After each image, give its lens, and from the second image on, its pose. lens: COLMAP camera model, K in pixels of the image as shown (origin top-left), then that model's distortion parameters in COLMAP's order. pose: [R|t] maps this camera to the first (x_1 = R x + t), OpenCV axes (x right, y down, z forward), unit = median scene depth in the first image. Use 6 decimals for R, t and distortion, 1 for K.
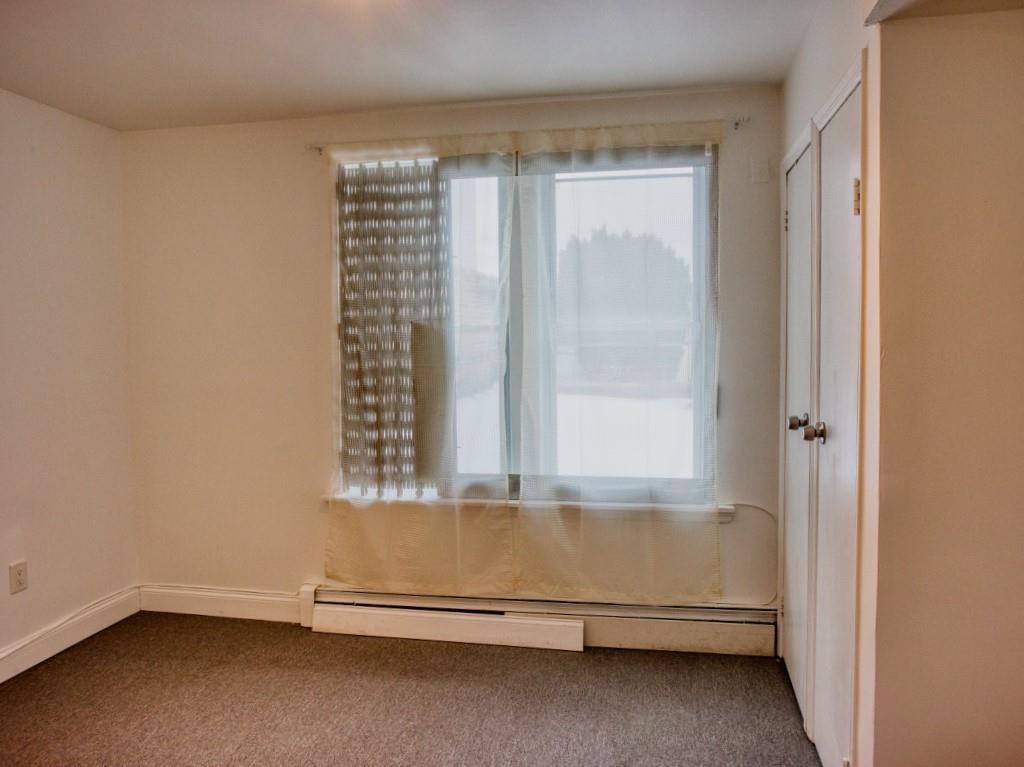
lens RADIAL K [[773.7, 0, 512.0], [0, 773.7, 383.5], [0, 0, 1]] dist [-0.005270, -0.001304]
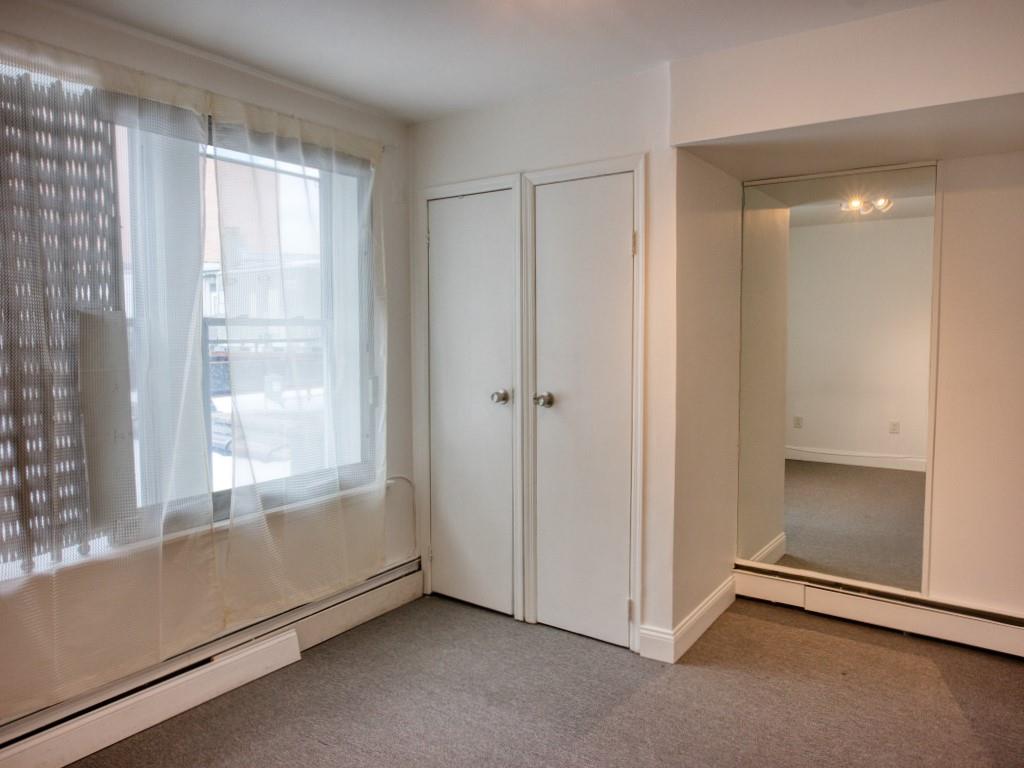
lens RADIAL K [[769.3, 0, 512.0], [0, 769.3, 384.0], [0, 0, 1]] dist [0.005321, 0.003210]
pose [[0.362810, -0.055164, 0.930229, -0.681180], [0.057499, 0.997669, 0.036738, -0.015094], [-0.930088, 0.040159, 0.365136, 0.389759]]
